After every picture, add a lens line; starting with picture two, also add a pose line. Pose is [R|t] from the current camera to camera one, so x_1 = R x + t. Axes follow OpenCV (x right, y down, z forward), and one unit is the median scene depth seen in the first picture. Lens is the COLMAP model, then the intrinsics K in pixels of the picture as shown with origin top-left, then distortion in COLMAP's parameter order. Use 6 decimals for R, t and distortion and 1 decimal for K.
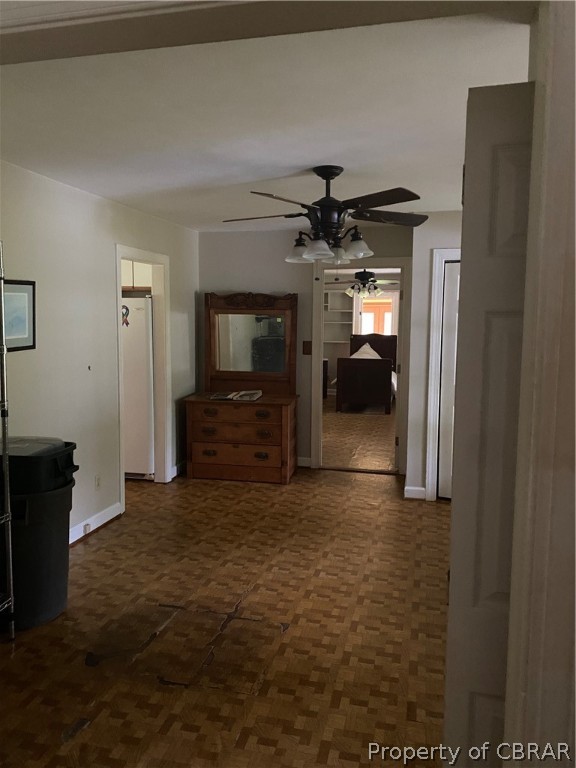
lens RADIAL K [[594.4, 0, 288.0], [0, 594.4, 384.0], [0, 0, 1]] dist [-0.004243, -0.004122]
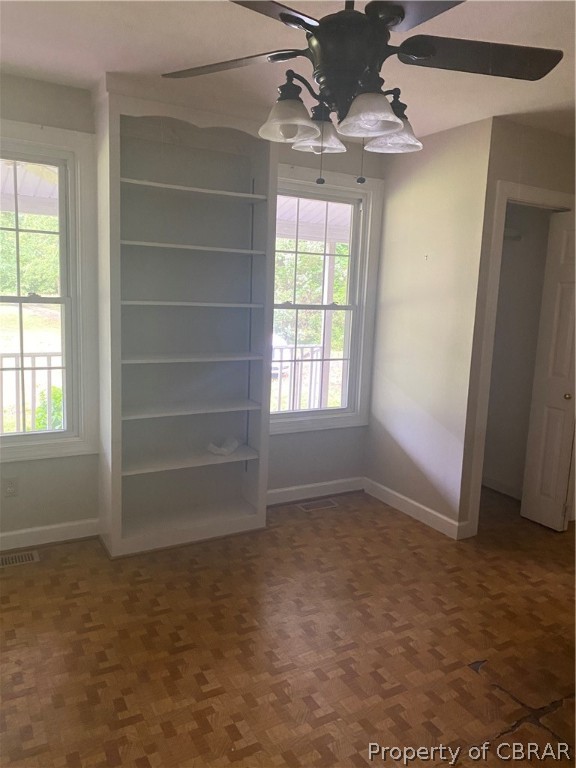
lens RADIAL K [[594.4, 0, 288.0], [0, 594.4, 384.0], [0, 0, 1]] dist [-0.004243, -0.004122]
pose [[-0.684285, -0.152050, 0.713187, -0.341090], [0.026920, 0.972086, 0.233075, -0.144914], [-0.728718, 0.178689, -0.661090, 1.650870]]
